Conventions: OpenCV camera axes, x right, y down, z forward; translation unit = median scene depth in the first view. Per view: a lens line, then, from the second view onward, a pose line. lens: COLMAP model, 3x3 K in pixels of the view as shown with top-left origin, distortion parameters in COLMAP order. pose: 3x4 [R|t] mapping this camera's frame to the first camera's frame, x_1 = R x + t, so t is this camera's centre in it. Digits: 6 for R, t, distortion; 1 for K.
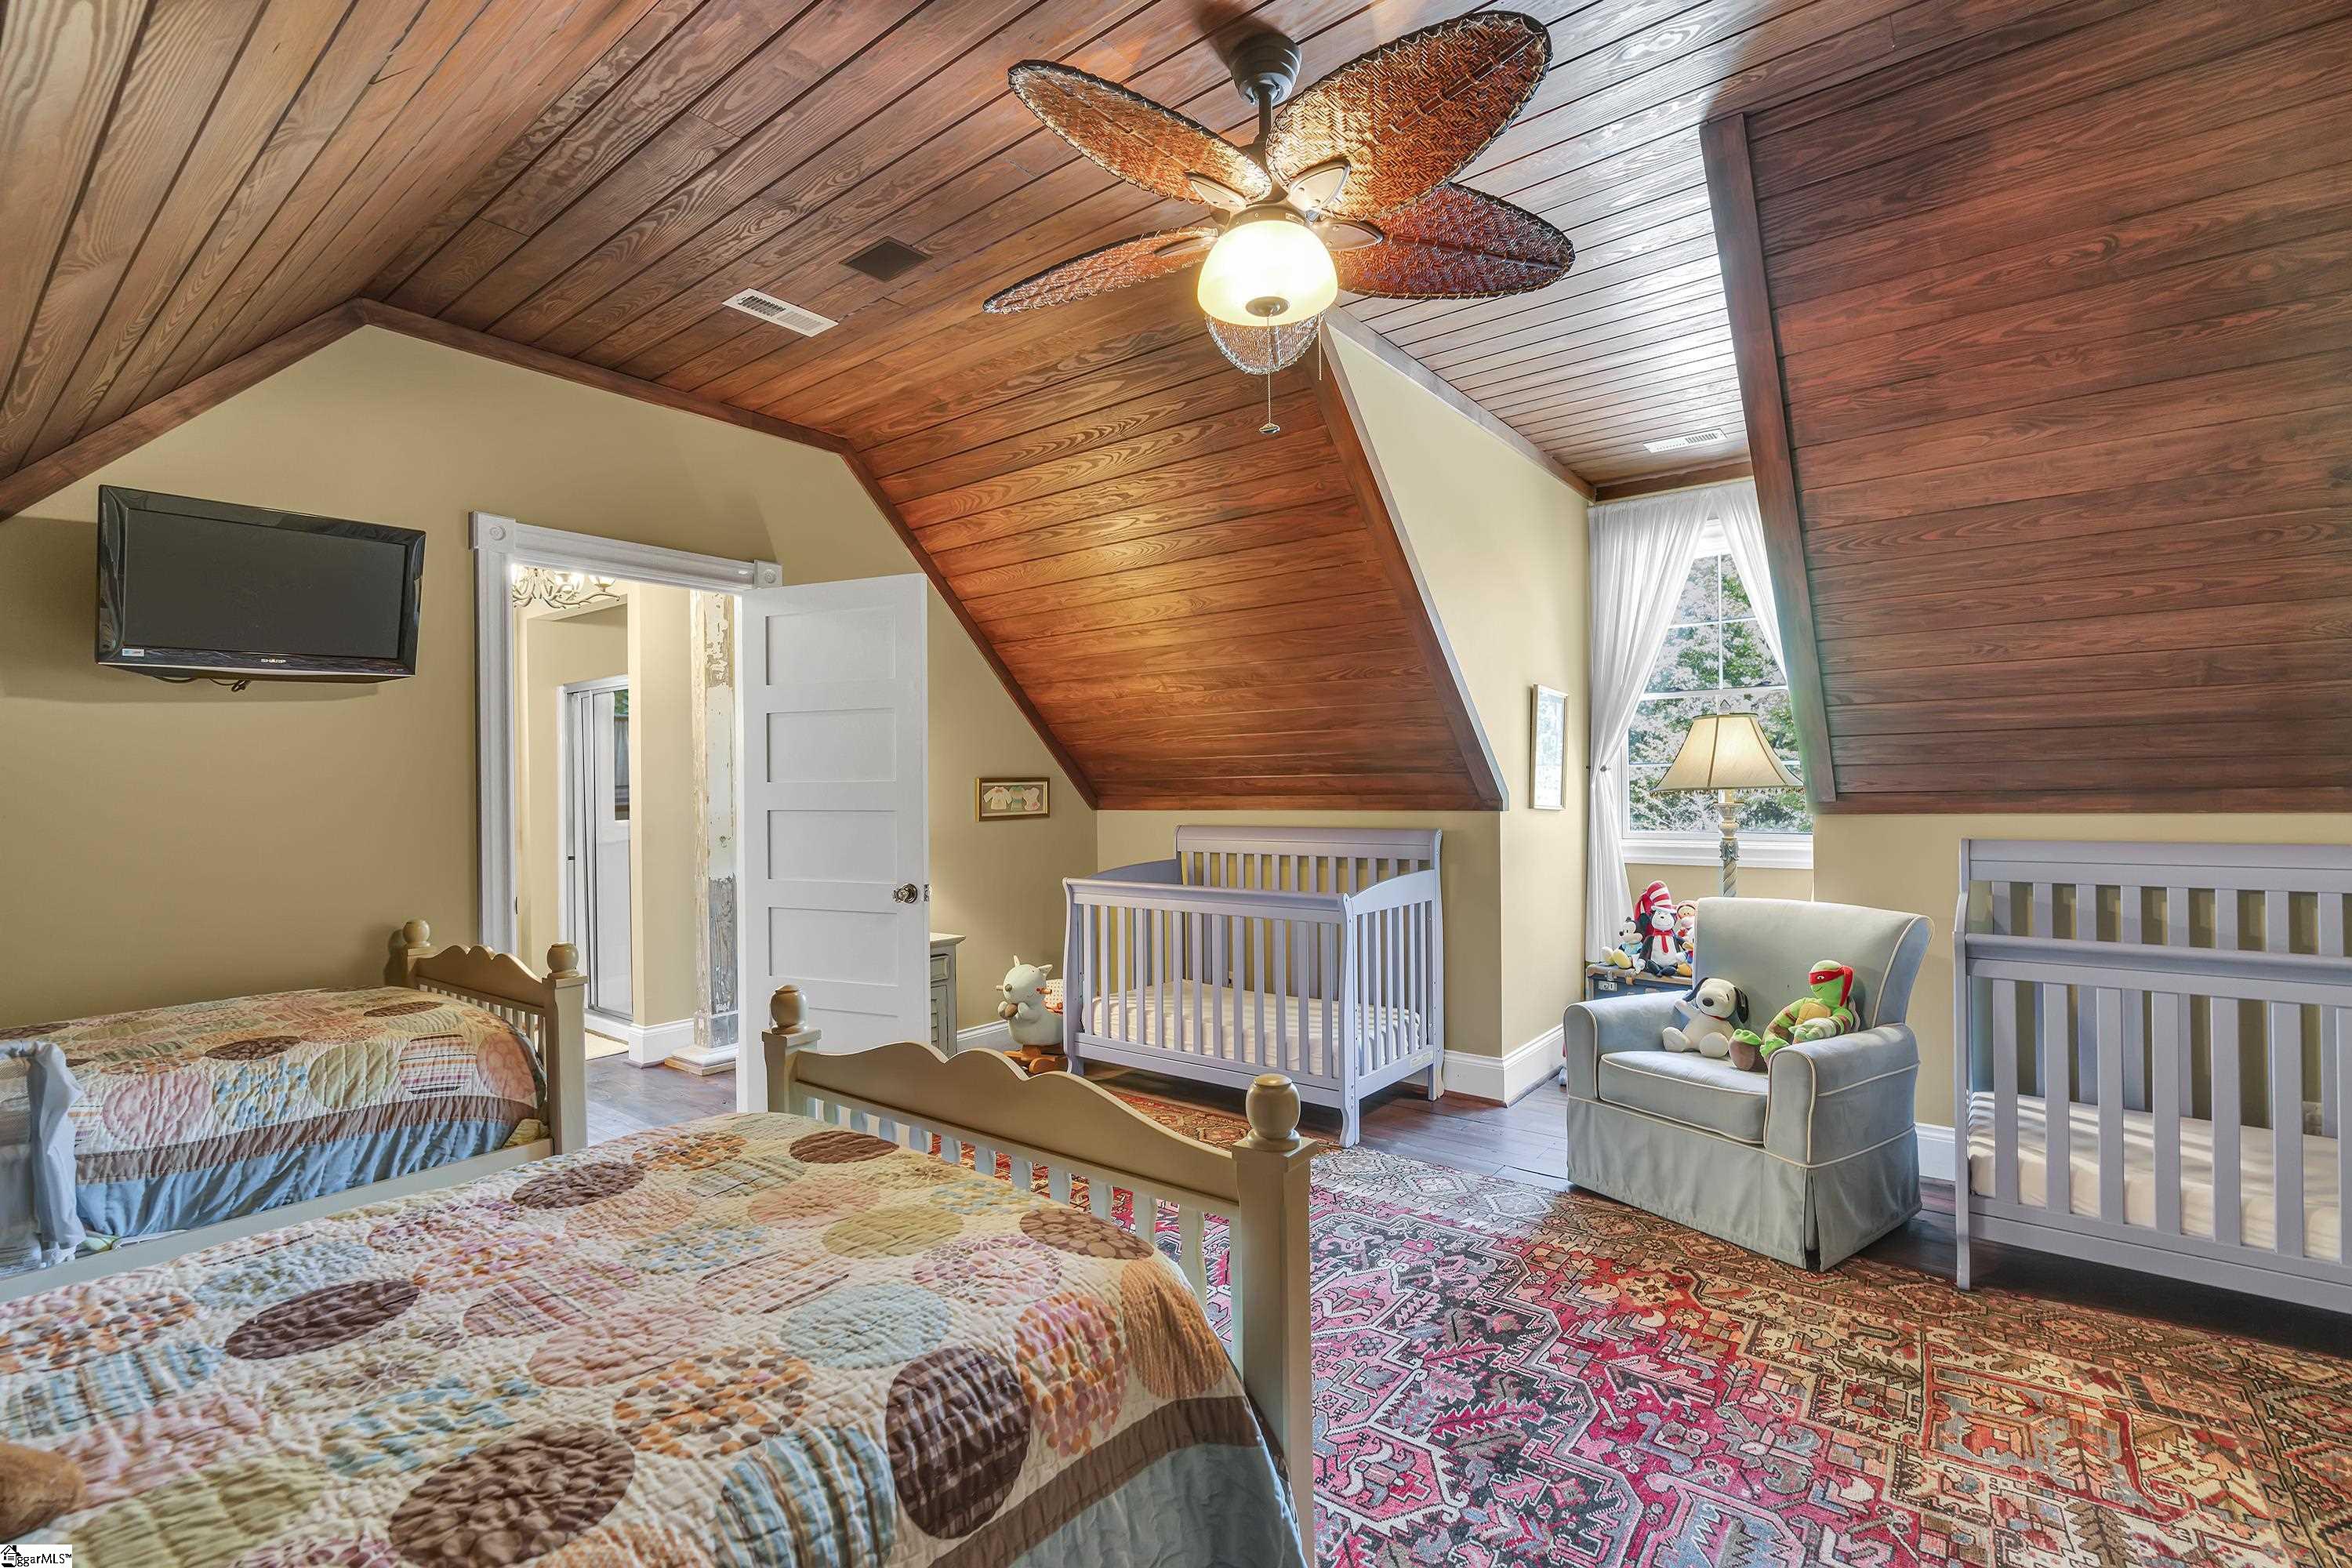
lens RADIAL K [[1047.7, 0, 1176.0], [0, 1047.7, 784.0], [0, 0, 1]] dist [-0.000721, 0.000219]
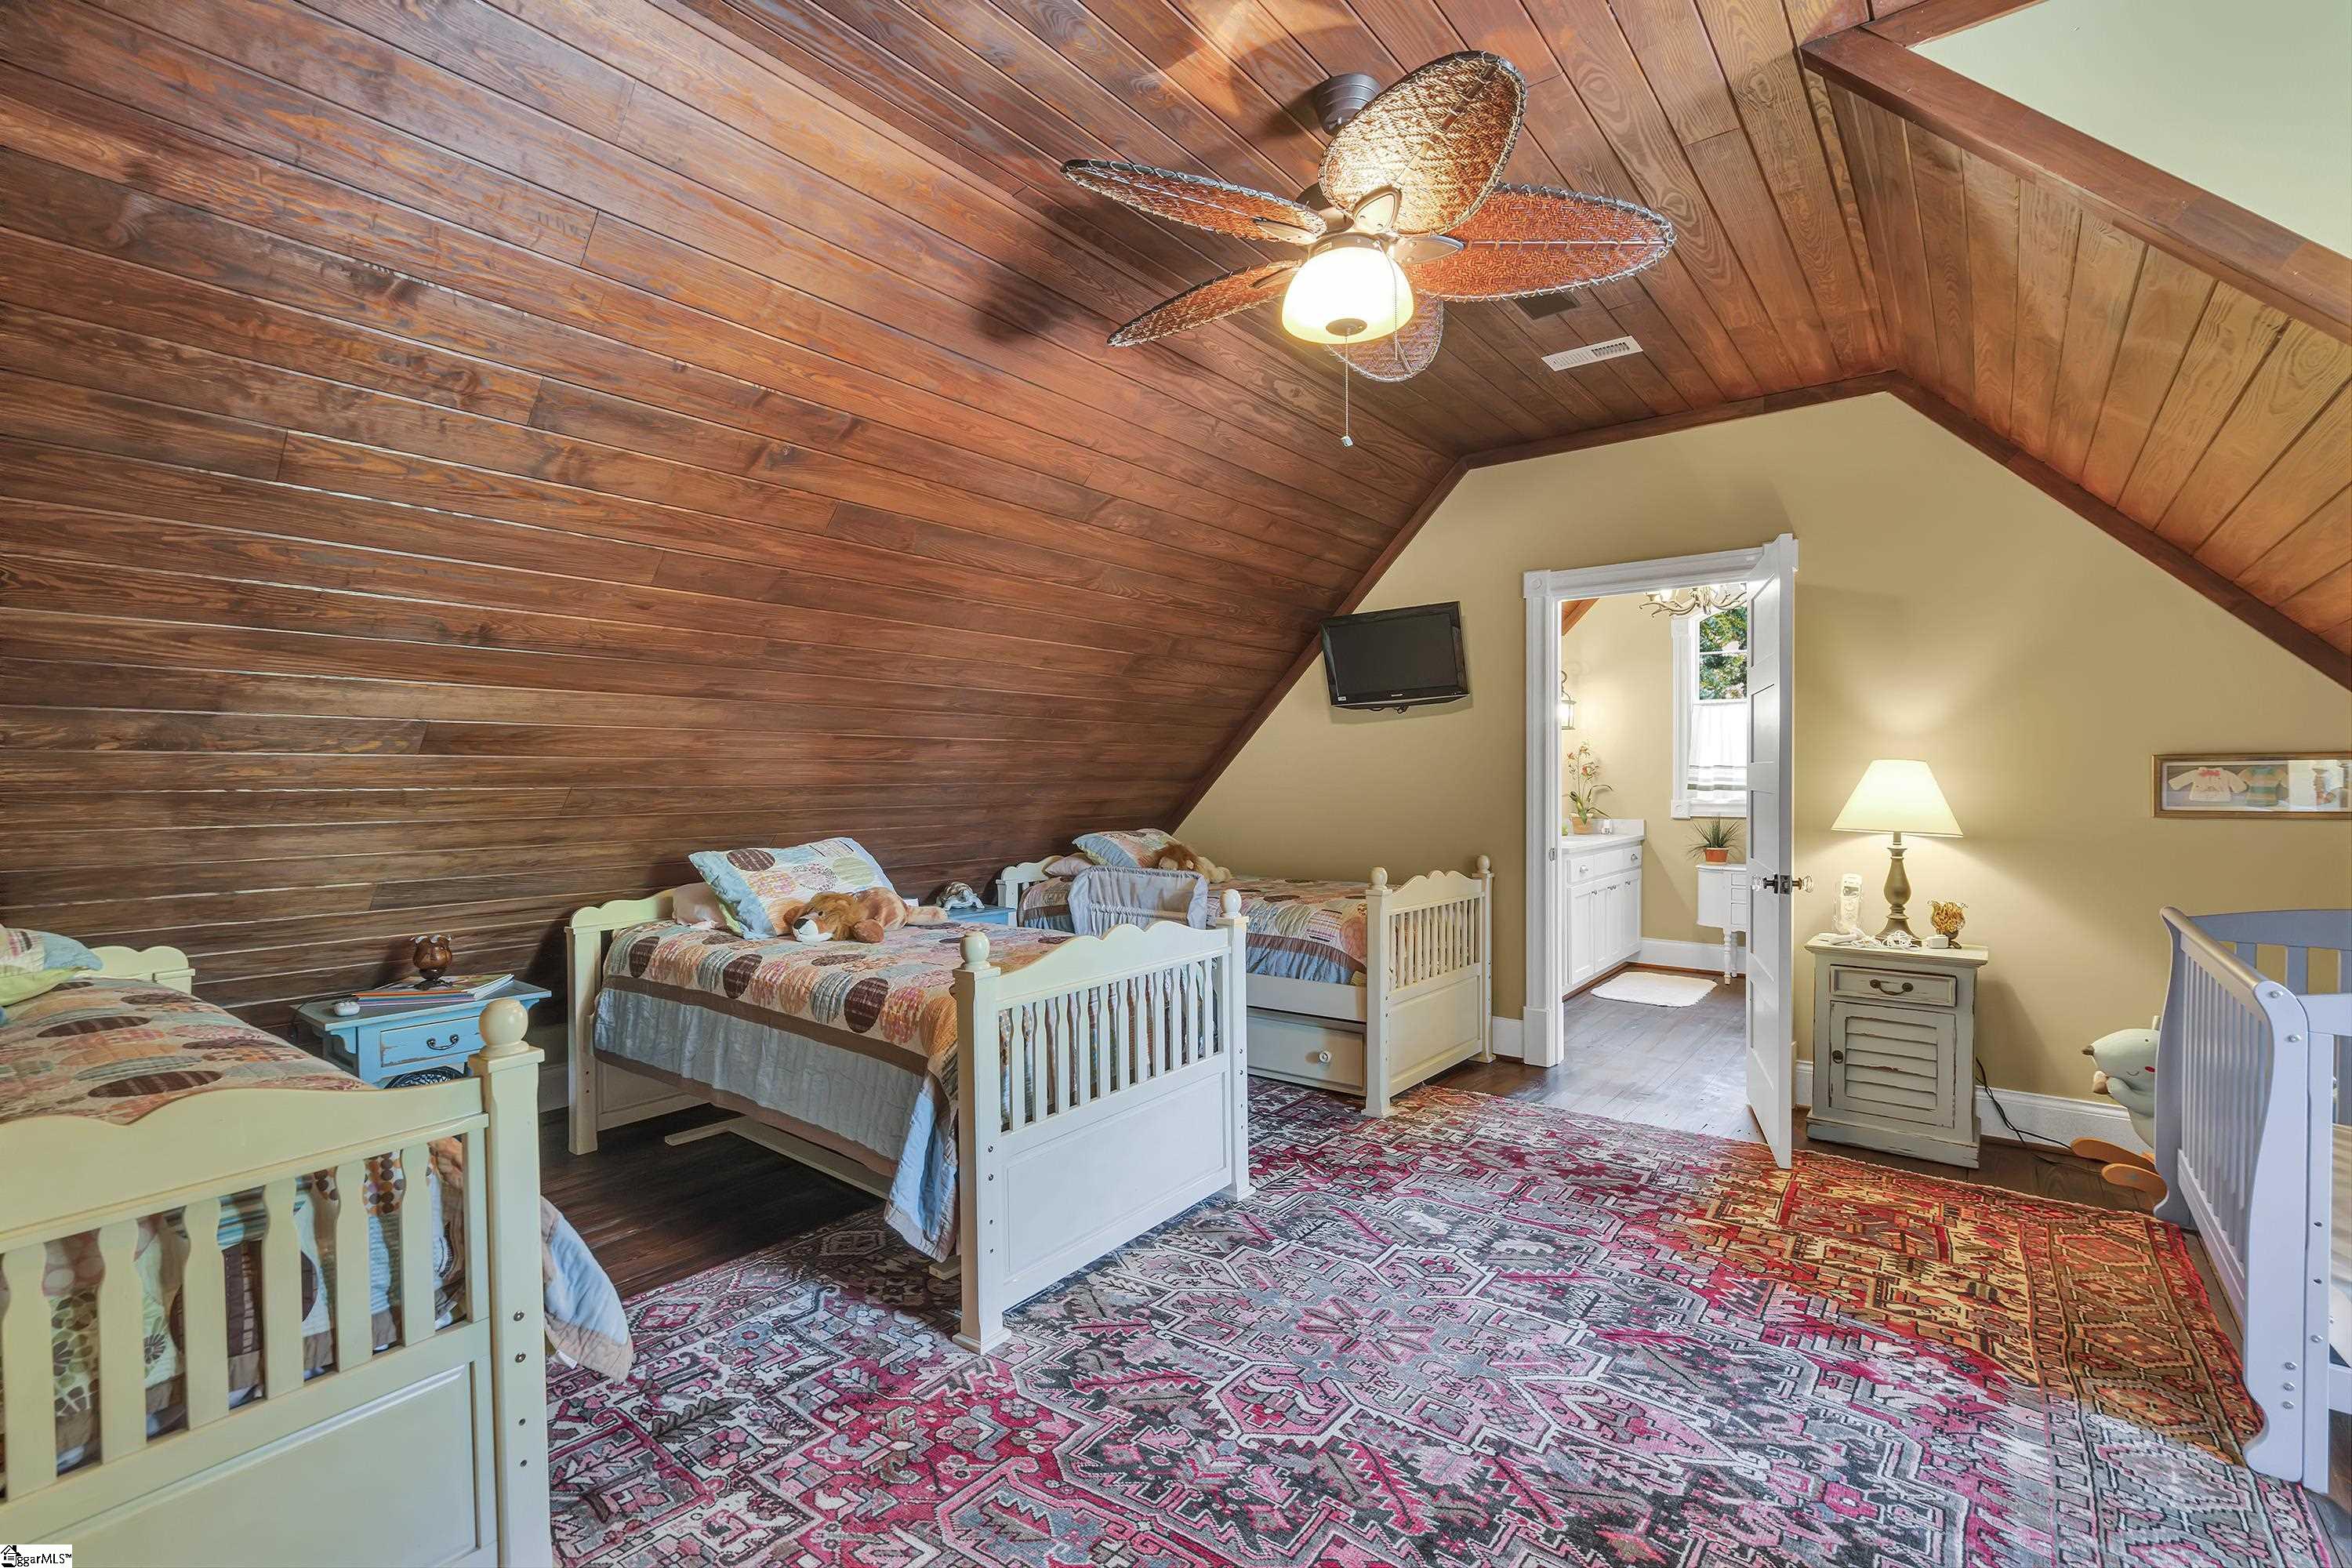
lens RADIAL K [[1047.7, 0, 1176.0], [0, 1047.7, 784.0], [0, 0, 1]] dist [-0.000721, 0.000219]
pose [[0.007109, 0.021394, -0.999746, 0.852930], [0.007524, 0.999742, 0.021448, -0.009418], [0.999946, -0.007675, 0.006946, 0.593137]]
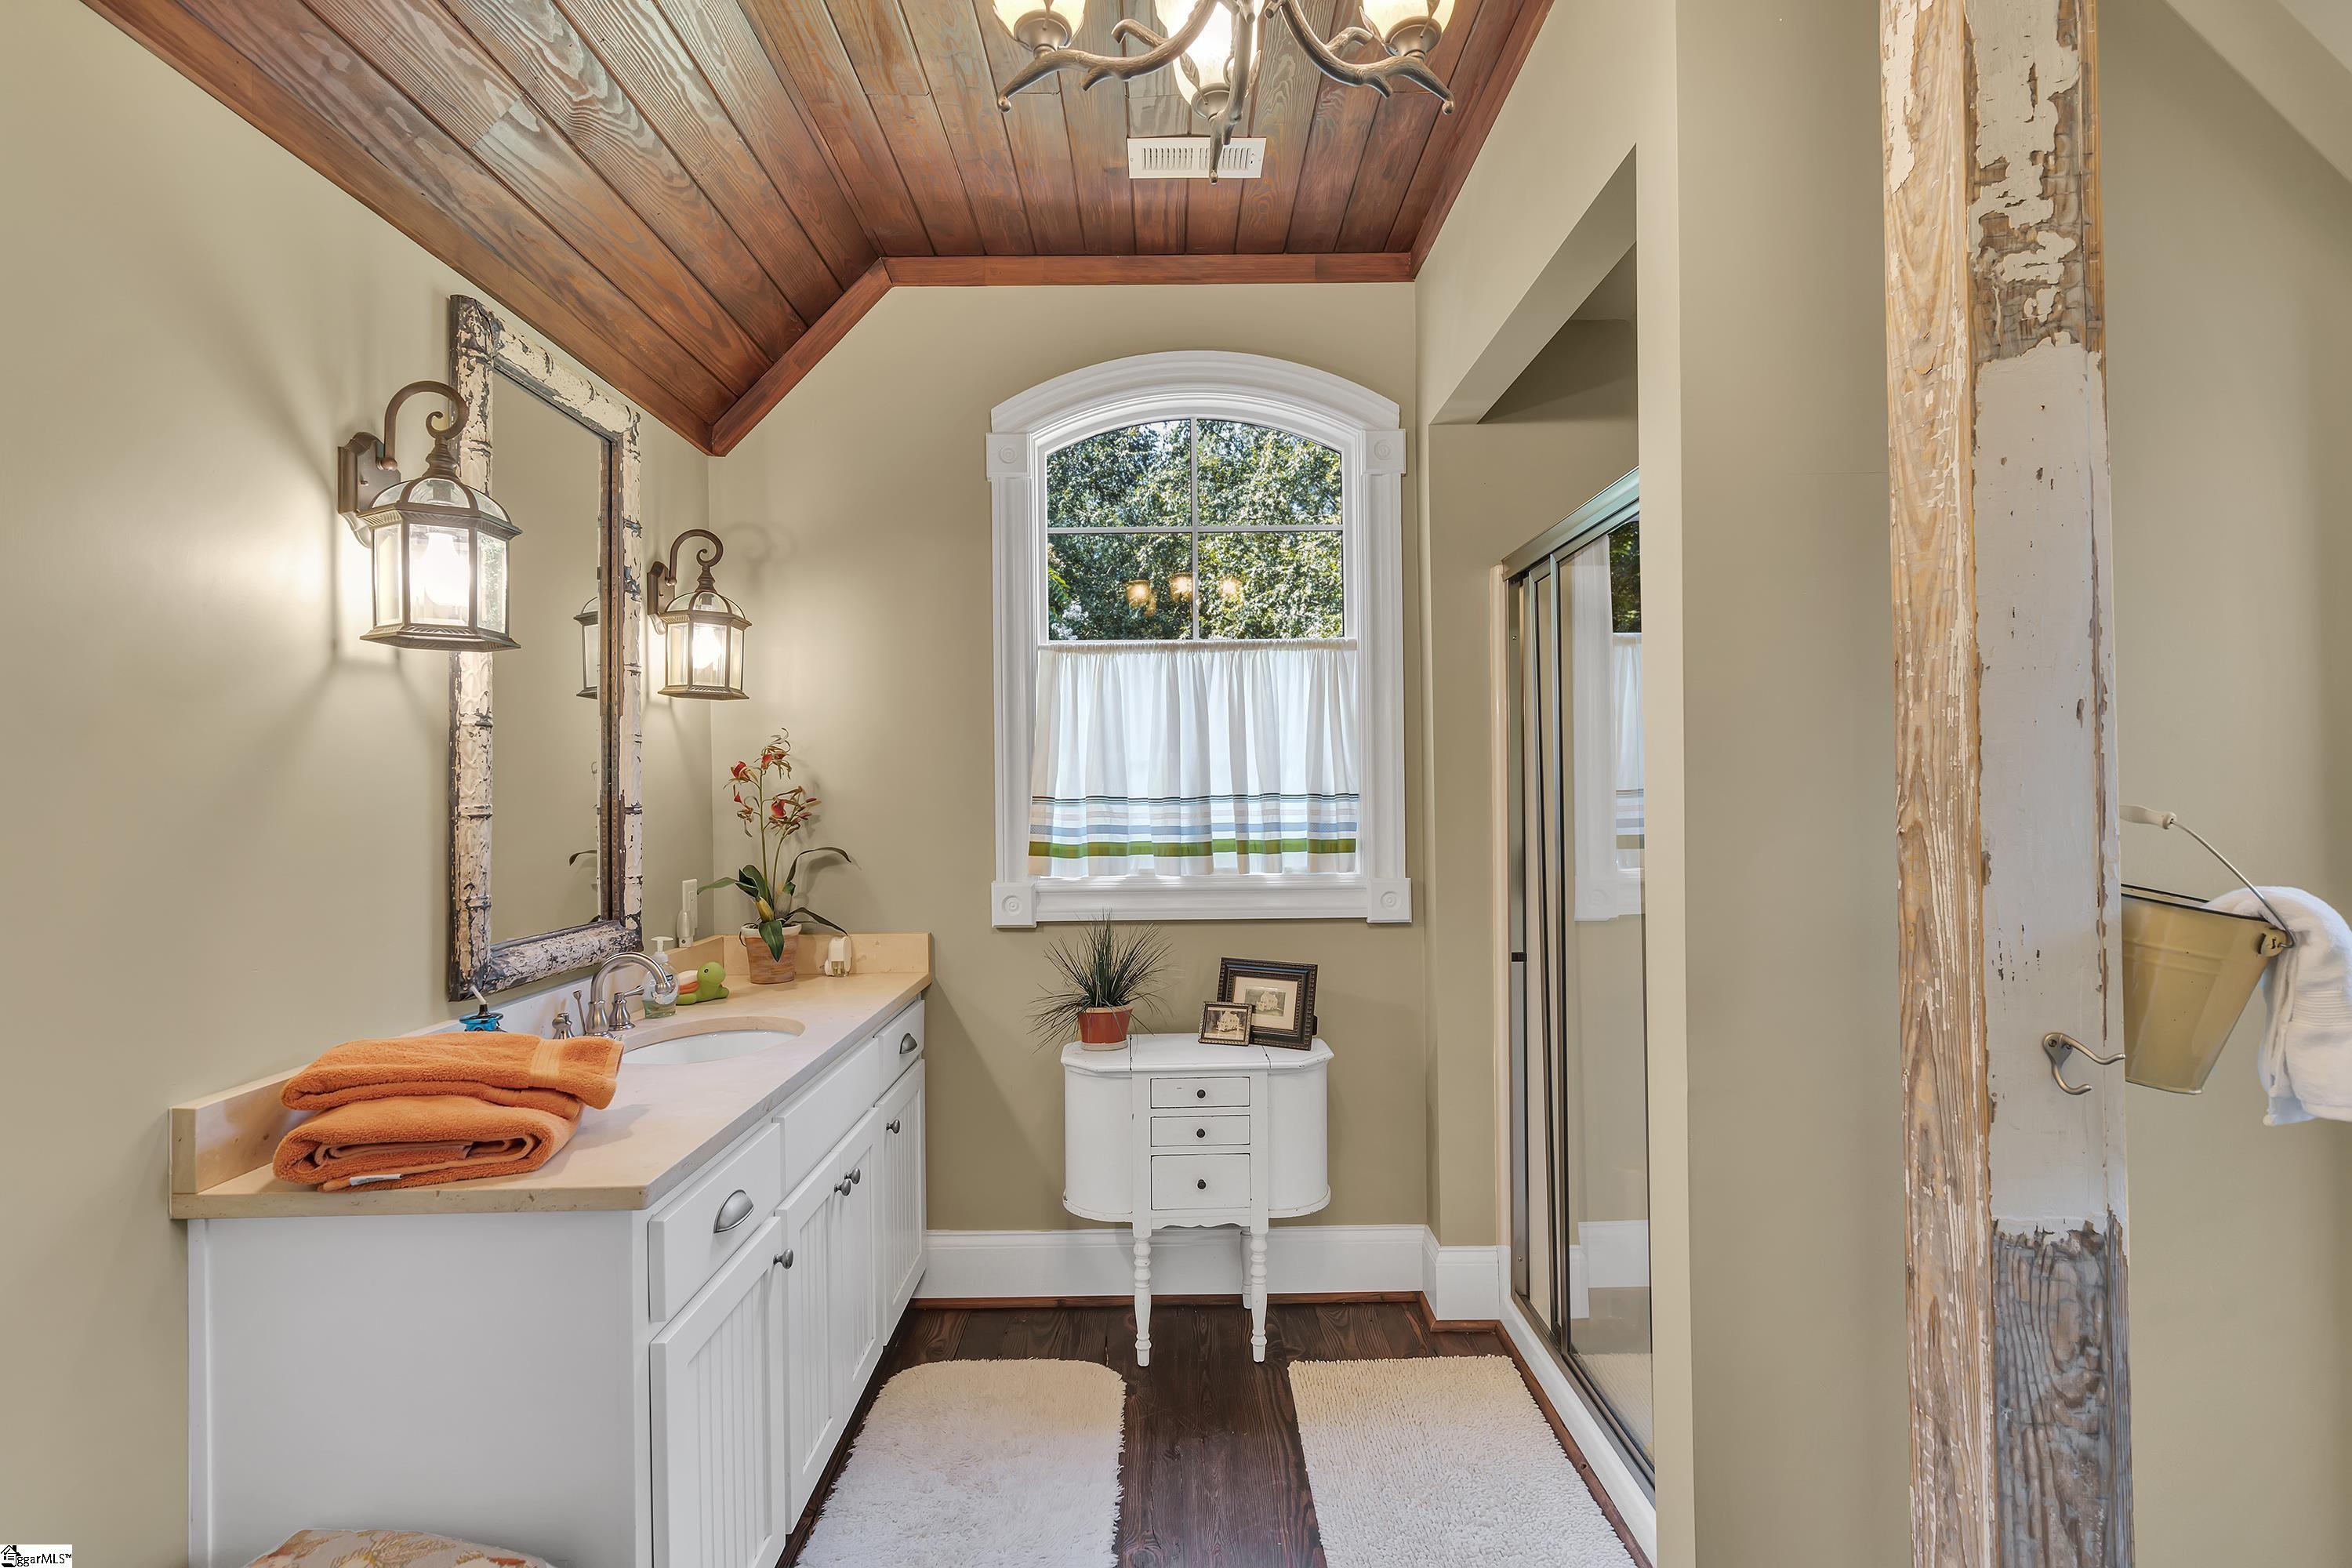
lens RADIAL K [[1047.7, 0, 1176.0], [0, 1047.7, 784.0], [0, 0, 1]] dist [-0.000721, 0.000219]
pose [[0.616048, 0.003318, -0.787701, -0.663283], [0.006117, 0.999941, 0.008996, -0.010542], [0.787685, -0.010360, 0.615992, 1.280175]]
